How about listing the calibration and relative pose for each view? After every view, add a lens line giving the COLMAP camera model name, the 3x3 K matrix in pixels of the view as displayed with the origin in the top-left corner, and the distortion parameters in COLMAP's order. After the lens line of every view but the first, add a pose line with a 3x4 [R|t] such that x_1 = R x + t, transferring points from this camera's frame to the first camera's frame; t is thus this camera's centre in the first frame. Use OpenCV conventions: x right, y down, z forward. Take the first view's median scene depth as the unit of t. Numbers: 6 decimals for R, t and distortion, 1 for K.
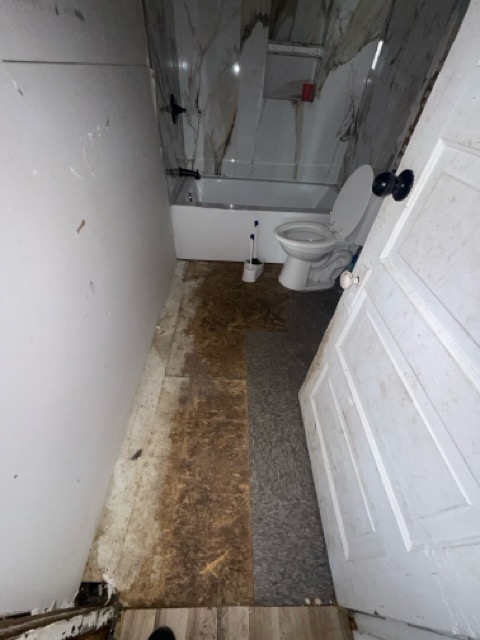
lens RADIAL K [[253.6, 0, 239.7], [0, 253.6, 319.6], [0, 0, 1]] dist [0.003199, -0.000842]
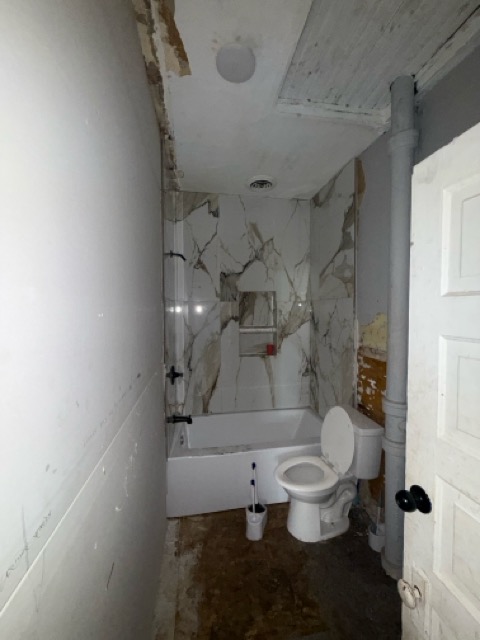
lens RADIAL K [[253.6, 0, 238.6], [0, 253.6, 320.6], [0, 0, 1]] dist [0.003199, -0.000842]
pose [[0.986604, -0.071001, 0.146872, -0.093112], [0.150360, 0.745019, -0.649876, -0.152815], [-0.063280, 0.663254, 0.745714, -0.111546]]
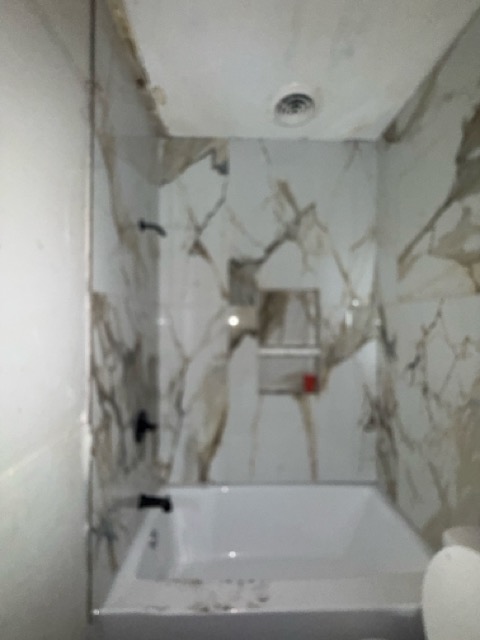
lens RADIAL K [[253.6, 0, 244.7], [0, 253.6, 321.8], [0, 0, 1]] dist [0.003199, -0.000842]
pose [[0.998291, -0.055931, 0.016930, 0.046677], [0.052012, 0.718373, -0.693711, -0.472190], [0.026638, 0.693406, 0.720055, 0.242962]]
